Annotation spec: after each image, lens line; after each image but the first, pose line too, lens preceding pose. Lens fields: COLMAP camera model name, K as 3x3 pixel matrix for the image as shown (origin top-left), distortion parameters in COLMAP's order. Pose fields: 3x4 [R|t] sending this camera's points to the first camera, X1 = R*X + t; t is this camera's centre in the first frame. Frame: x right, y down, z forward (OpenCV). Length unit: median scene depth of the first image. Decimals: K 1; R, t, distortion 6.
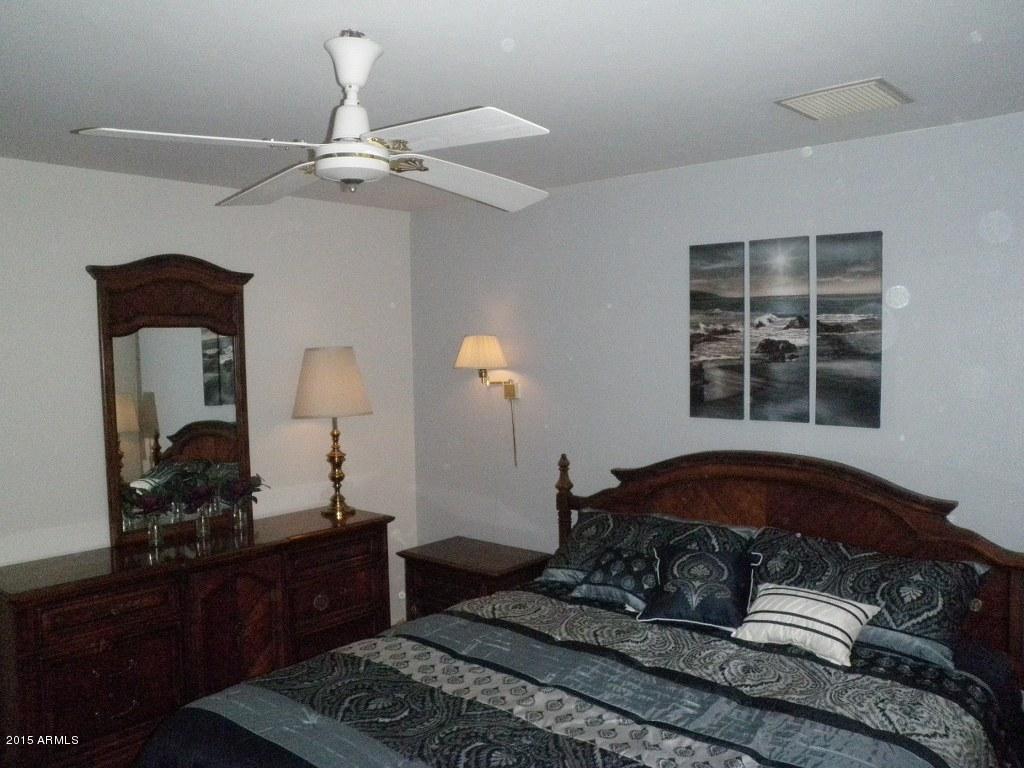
lens RADIAL K [[822.9, 0, 513.0], [0, 822.9, 392.4], [0, 0, 1]] dist [-0.083701, 0.038733]
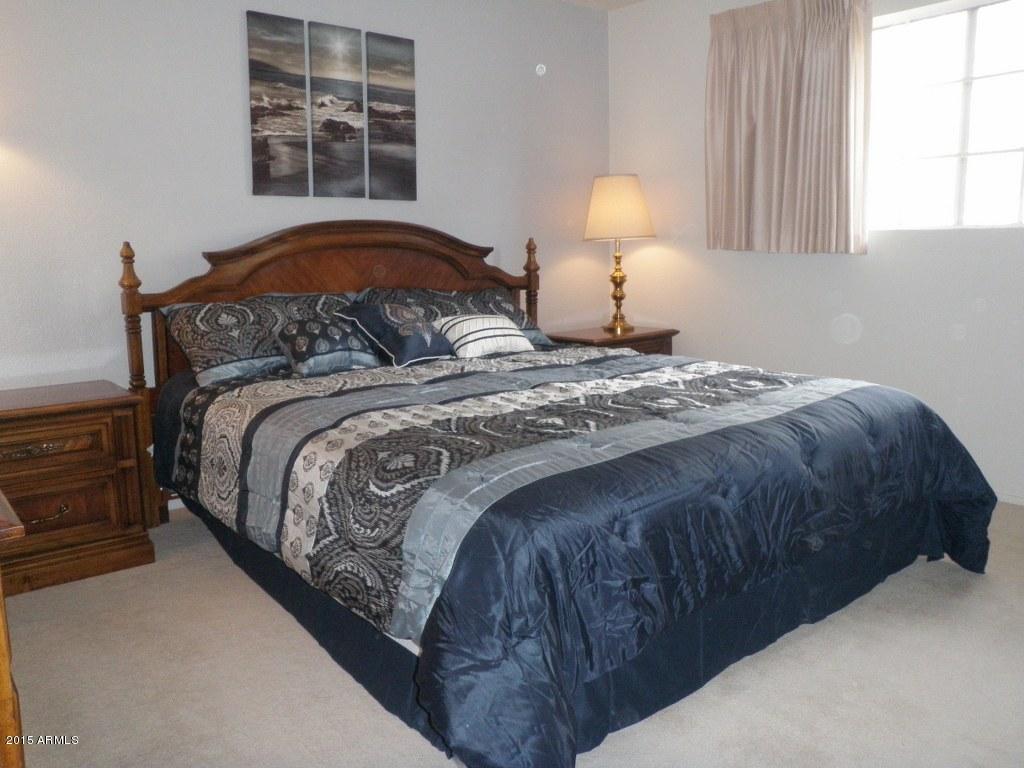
lens RADIAL K [[822.9, 0, 512.0], [0, 822.9, 376.0], [0, 0, 1]] dist [-0.083701, 0.038733]
pose [[0.168159, -0.146693, 0.974784, -0.728004], [0.062834, 0.988450, 0.137910, 0.133929], [-0.983755, 0.038059, 0.175434, 0.581449]]
